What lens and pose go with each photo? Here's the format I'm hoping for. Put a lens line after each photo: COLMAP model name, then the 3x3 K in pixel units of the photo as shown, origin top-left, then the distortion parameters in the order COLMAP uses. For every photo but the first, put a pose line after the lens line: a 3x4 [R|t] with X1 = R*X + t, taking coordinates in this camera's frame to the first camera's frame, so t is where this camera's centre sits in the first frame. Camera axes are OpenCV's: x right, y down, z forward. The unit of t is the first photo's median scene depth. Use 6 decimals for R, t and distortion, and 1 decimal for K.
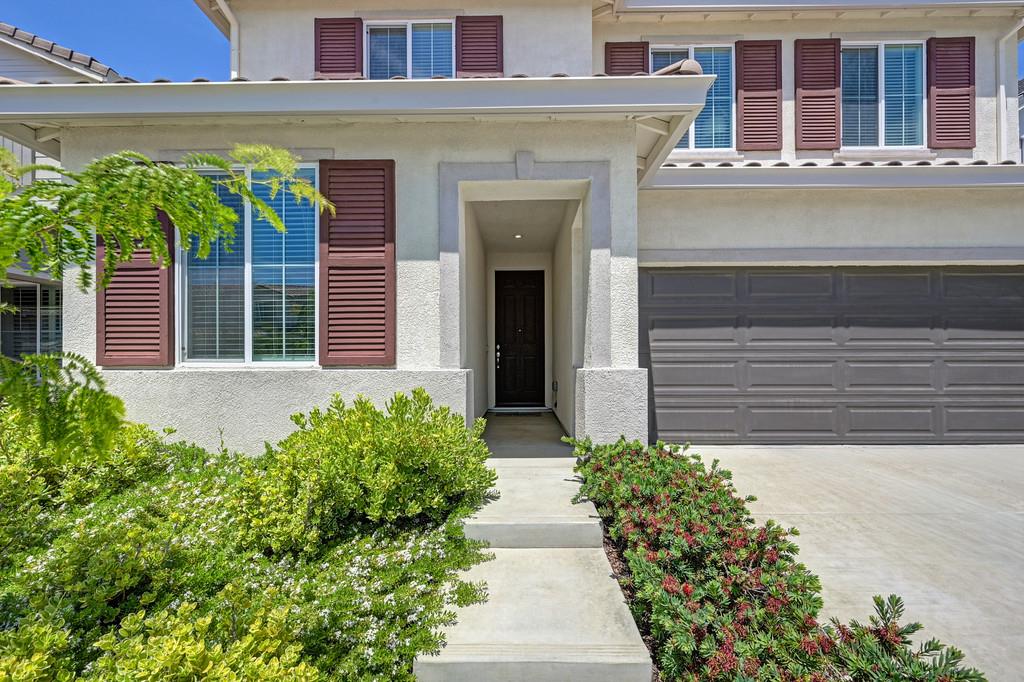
lens RADIAL K [[415.7, 0, 513.5], [0, 415.7, 359.5], [0, 0, 1]] dist [-0.000465, -0.000355]
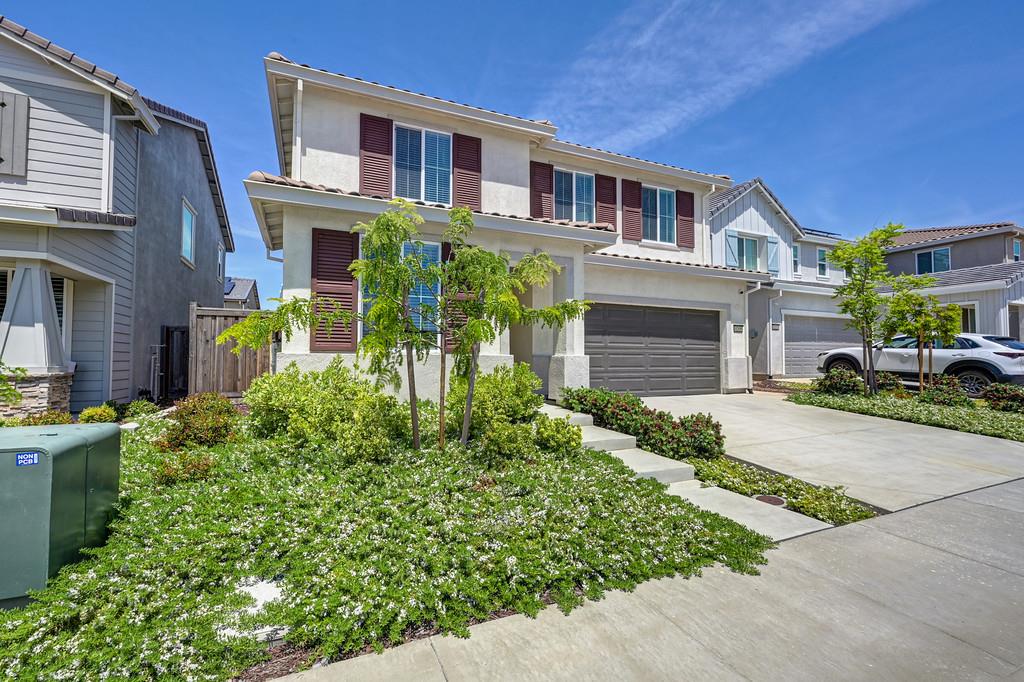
lens RADIAL K [[425.1, 0, 485.1], [0, 425.1, 339.9], [0, 0, 1]] dist [0.001183, 0.000251]
pose [[0.920764, 0.023440, 0.389415, -0.705726], [-0.011110, 0.999364, -0.033886, 0.013372], [-0.389961, 0.026874, 0.920439, -0.561589]]
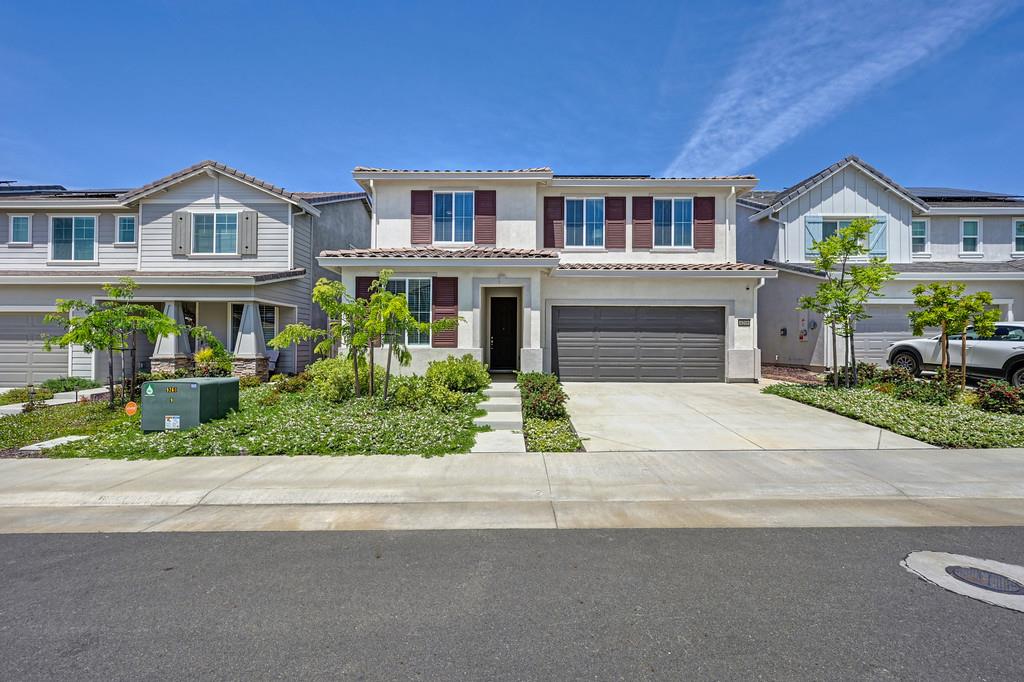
lens RADIAL K [[416.1, 0, 504.2], [0, 416.1, 341.6], [0, 0, 1]] dist [-0.000084, 0.000198]
pose [[0.999956, 0.008065, 0.004849, 0.014817], [-0.008061, 0.999967, -0.000781, -0.016709], [-0.004855, 0.000742, 0.999988, -1.360050]]
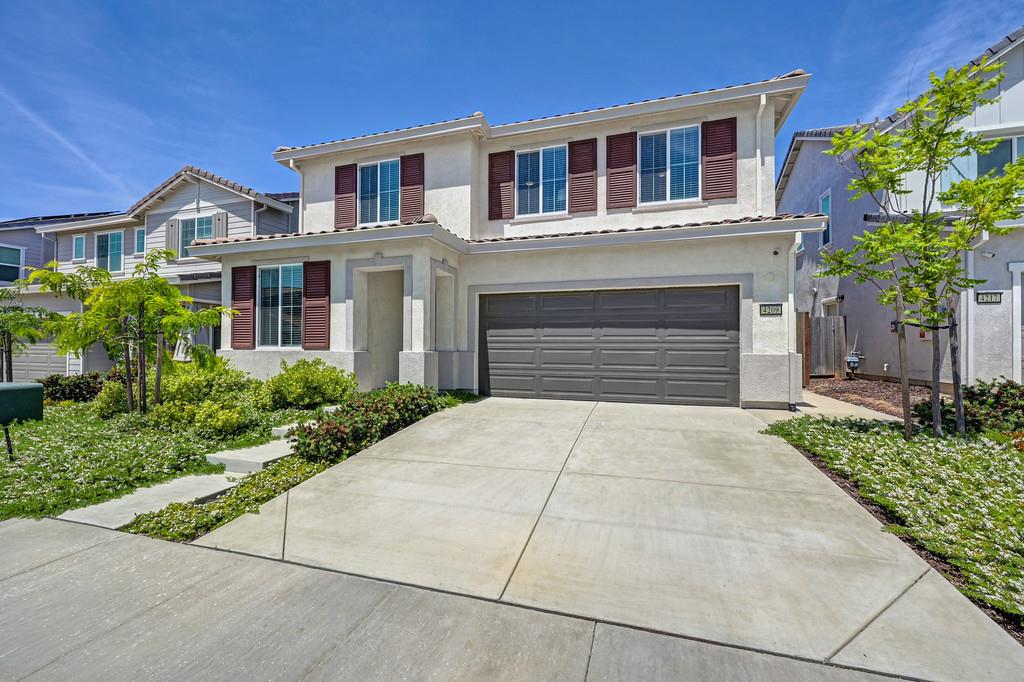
lens RADIAL K [[409.6, 0, 512.0], [0, 409.6, 341.0], [0, 0, 1]] dist [0.000947, -0.000087]
pose [[0.957562, 0.003275, -0.288207, 0.929878], [-0.006841, 0.999912, -0.011364, -0.007773], [0.288145, 0.012853, 0.957501, -0.612640]]
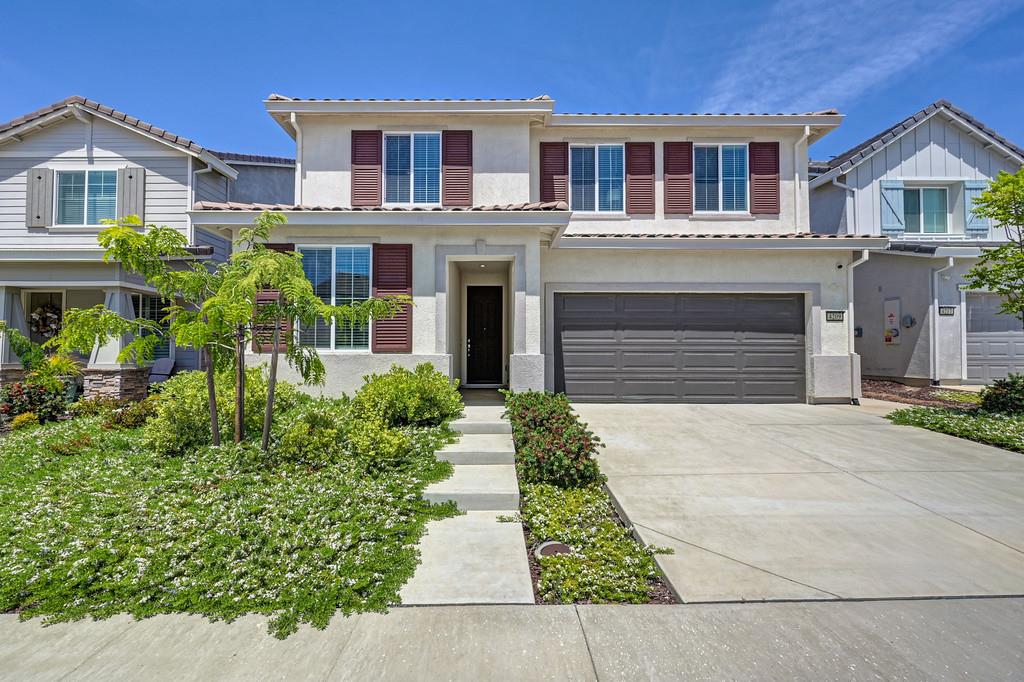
lens RADIAL K [[427.7, 0, 494.4], [0, 427.7, 341.1], [0, 0, 1]] dist [-0.000306, -0.000372]
pose [[0.999916, 0.005466, 0.011728, 0.047058], [-0.005189, 0.999709, -0.023566, 0.005791], [-0.011854, 0.023503, 0.999653, -0.657191]]
